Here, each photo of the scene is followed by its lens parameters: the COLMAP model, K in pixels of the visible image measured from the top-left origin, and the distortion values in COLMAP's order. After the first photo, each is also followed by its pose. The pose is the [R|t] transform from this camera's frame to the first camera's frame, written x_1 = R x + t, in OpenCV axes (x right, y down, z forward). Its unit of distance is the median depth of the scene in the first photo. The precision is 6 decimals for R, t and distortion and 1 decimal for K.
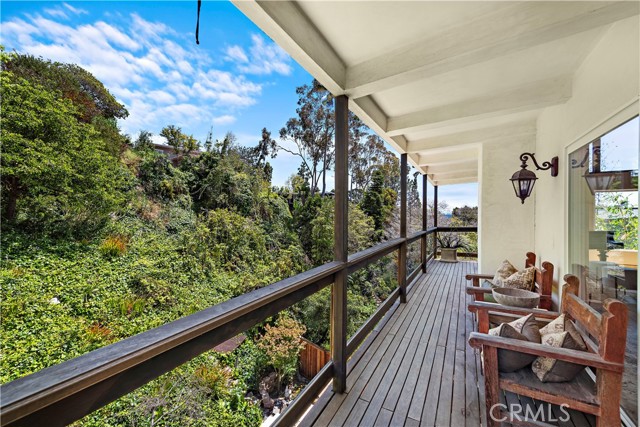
lens RADIAL K [[254.6, 0, 315.6], [0, 254.6, 209.9], [0, 0, 1]] dist [0.000292, -0.001588]
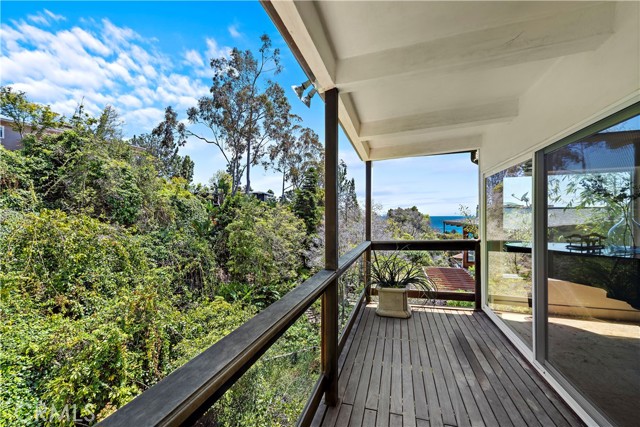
lens RADIAL K [[254.6, 0, 322.3], [0, 254.6, 214.6], [0, 0, 1]] dist [0.000292, -0.001588]
pose [[0.969616, -0.007714, 0.244511, 0.066582], [0.005452, 0.999936, 0.009927, 0.002570], [-0.244572, -0.008293, 0.969596, 0.136746]]
